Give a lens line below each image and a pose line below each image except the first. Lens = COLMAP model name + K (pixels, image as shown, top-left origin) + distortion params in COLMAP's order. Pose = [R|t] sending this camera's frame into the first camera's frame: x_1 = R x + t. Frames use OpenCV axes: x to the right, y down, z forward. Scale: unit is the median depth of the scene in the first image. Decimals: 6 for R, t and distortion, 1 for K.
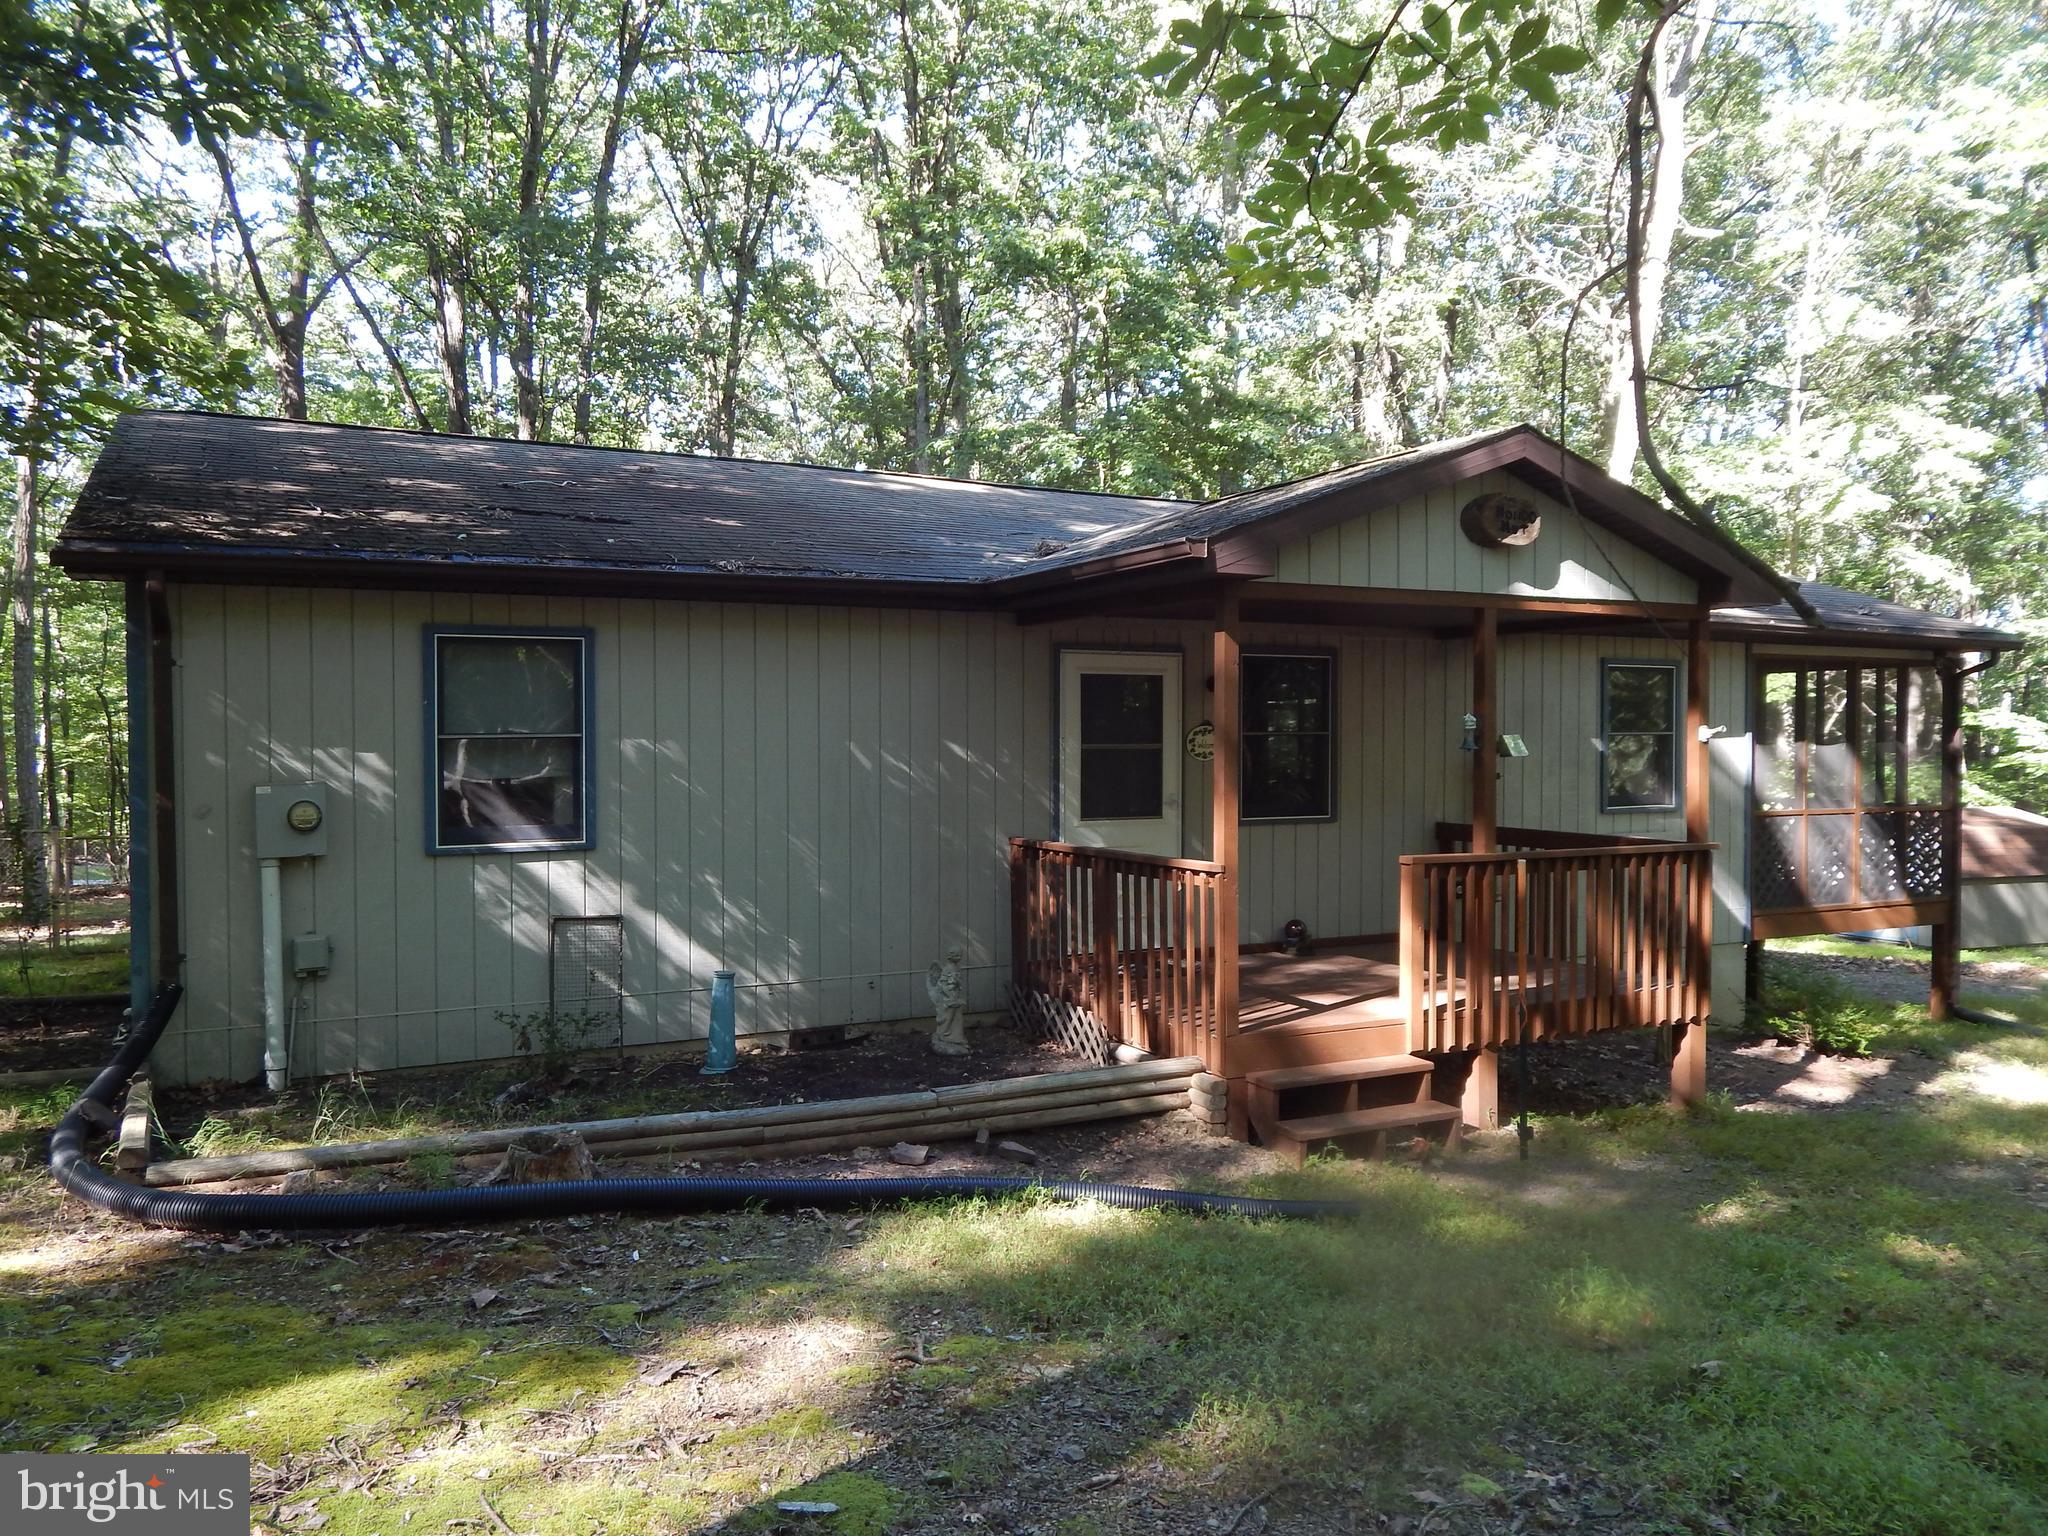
lens RADIAL K [[1511.2, 0, 1022.7], [0, 1511.2, 776.0], [0, 0, 1]] dist [0.009772, 0.002484]
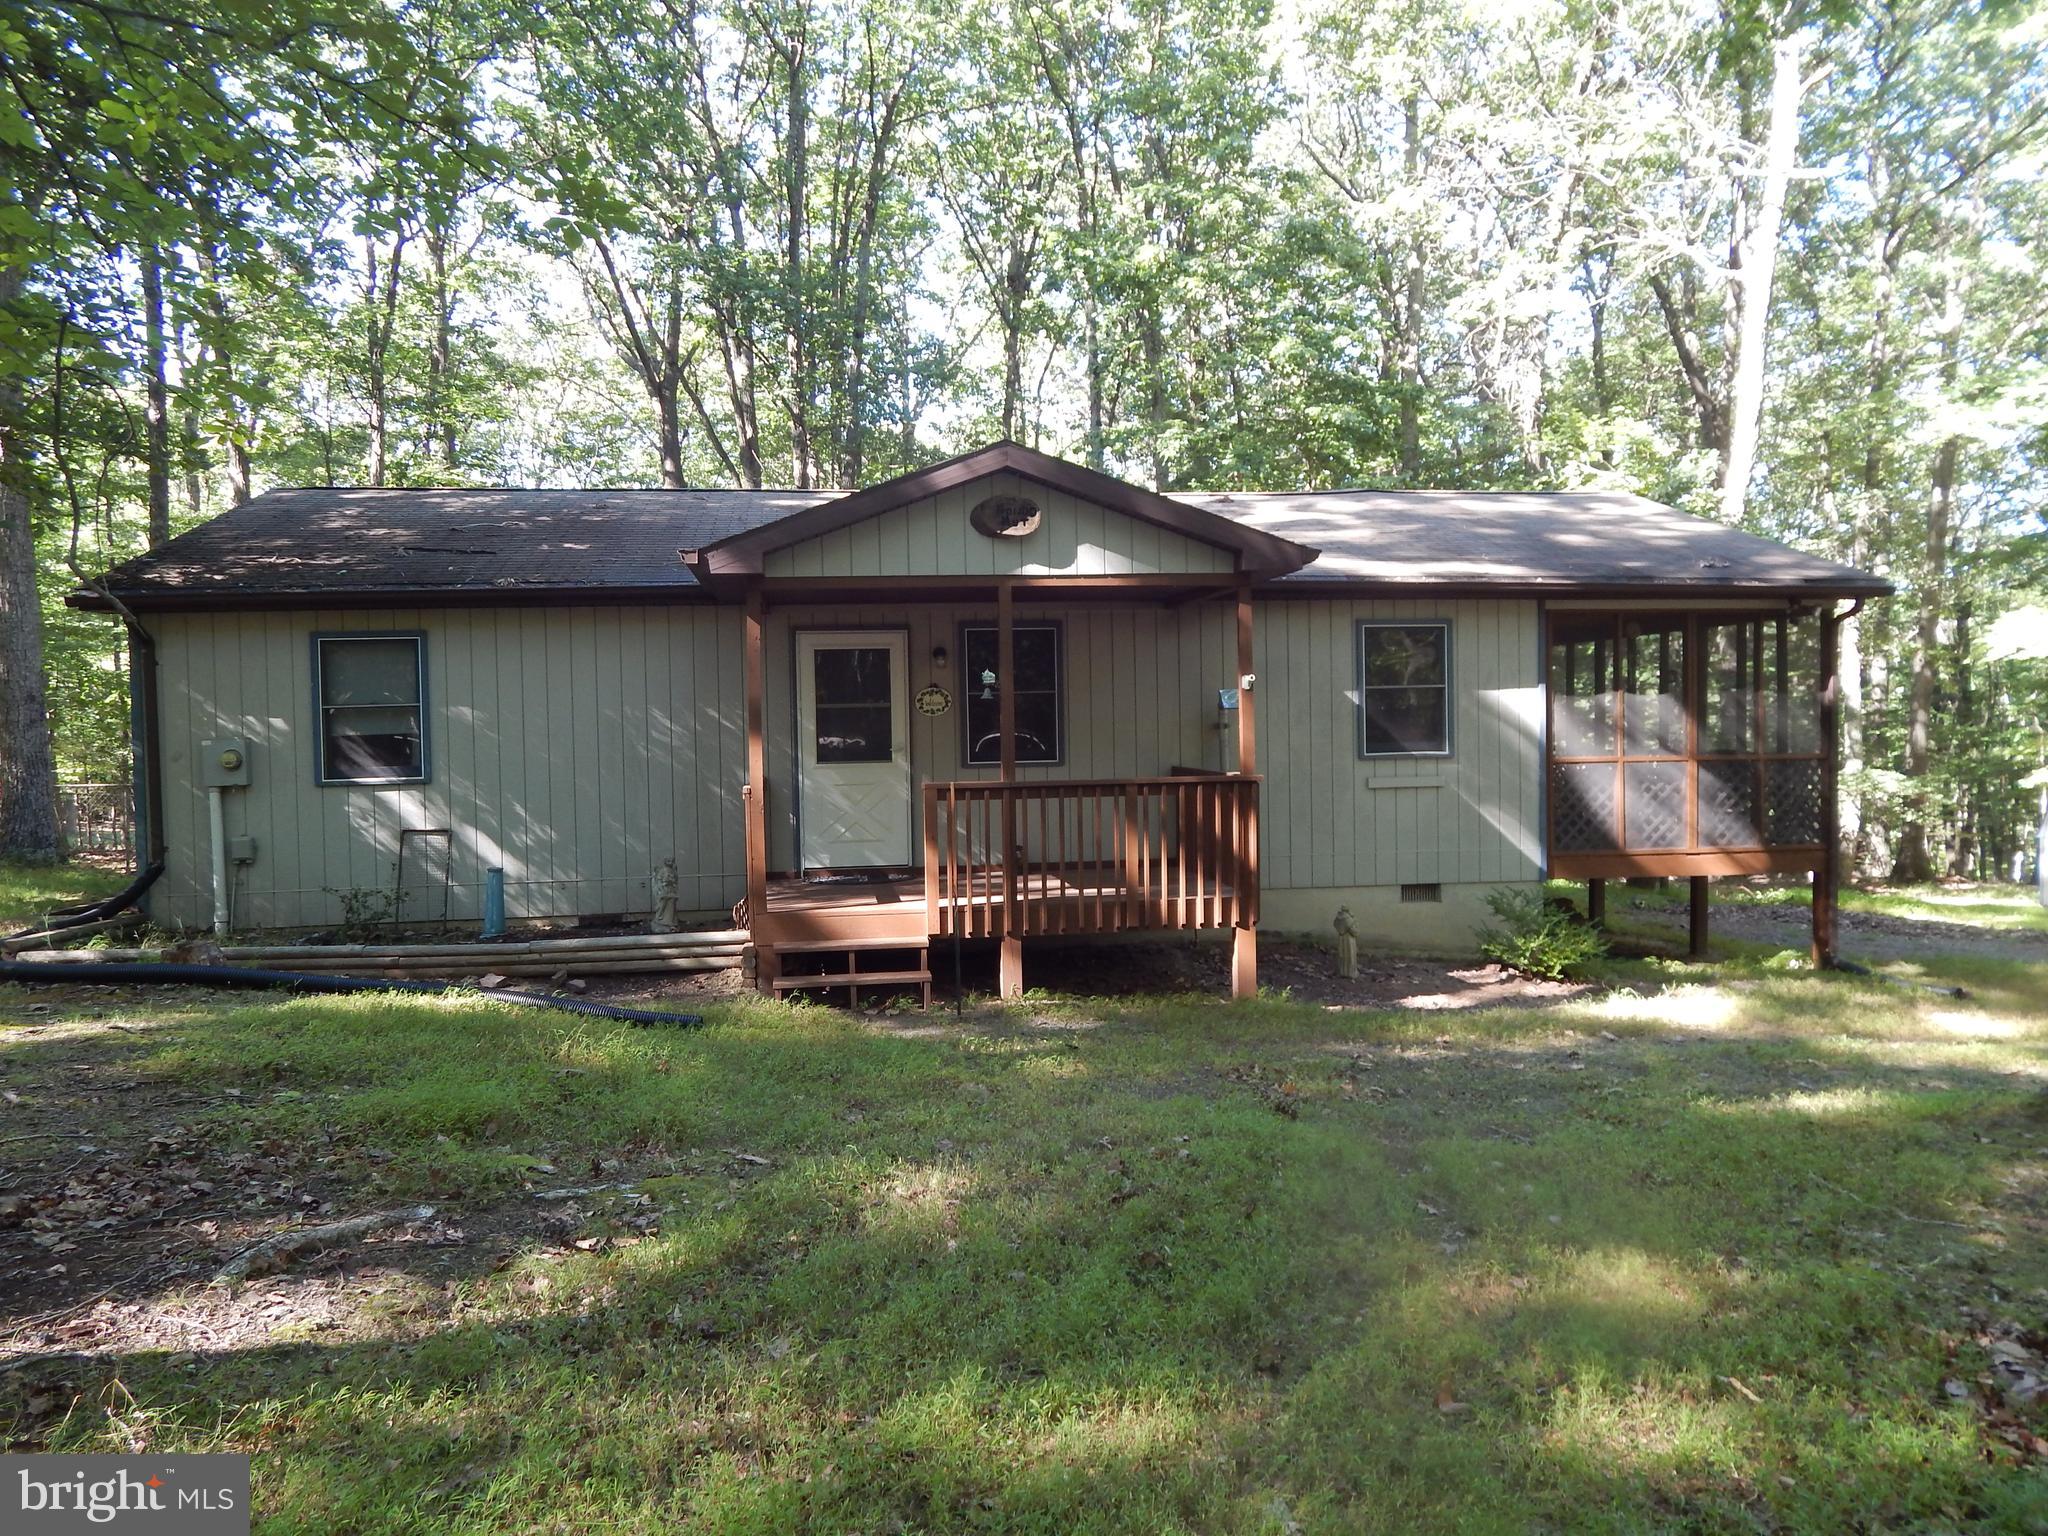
lens RADIAL K [[1507.0, 0, 1021.5], [0, 1507.0, 802.1], [0, 0, 1]] dist [-0.030030, 0.002602]
pose [[0.947349, -0.001274, -0.320201, 0.683220], [0.010147, 0.999609, 0.026044, 0.033188], [0.320043, -0.027922, 0.946992, -0.168584]]
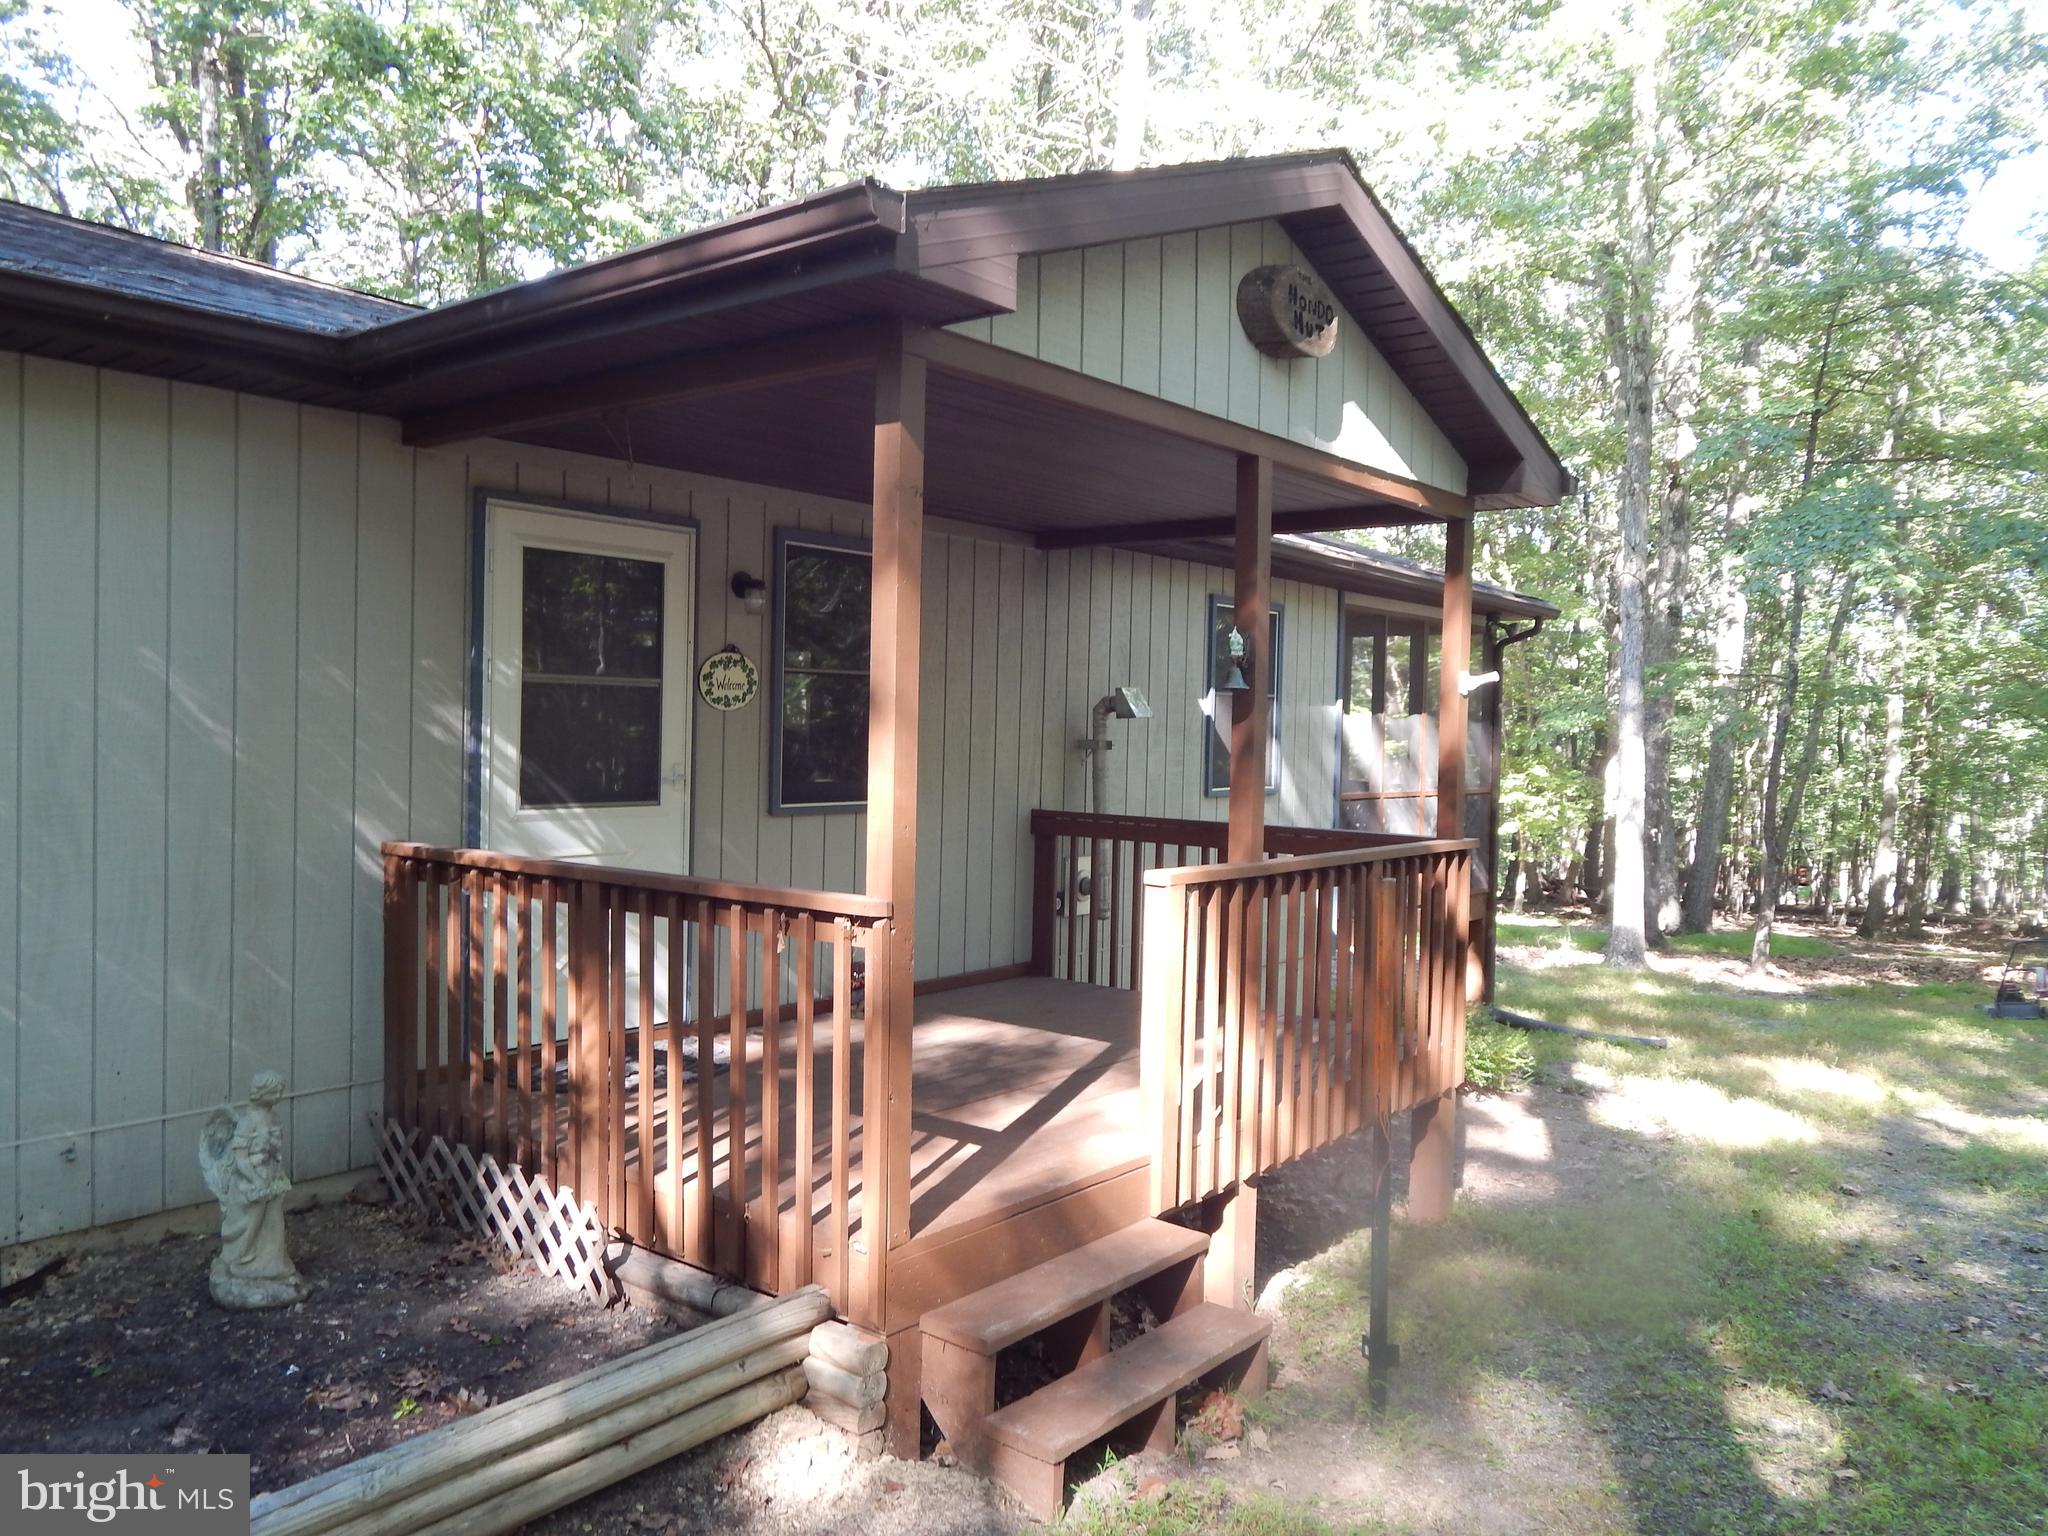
lens RADIAL K [[1506.2, 0, 1035.0], [0, 1506.2, 763.9], [0, 0, 1]] dist [0.006263, -0.003983]
pose [[0.907530, 0.008852, 0.419894, -0.025807], [-0.010303, 0.999946, 0.001188, 0.011224], [-0.419861, -0.005404, 0.907572, 0.464849]]
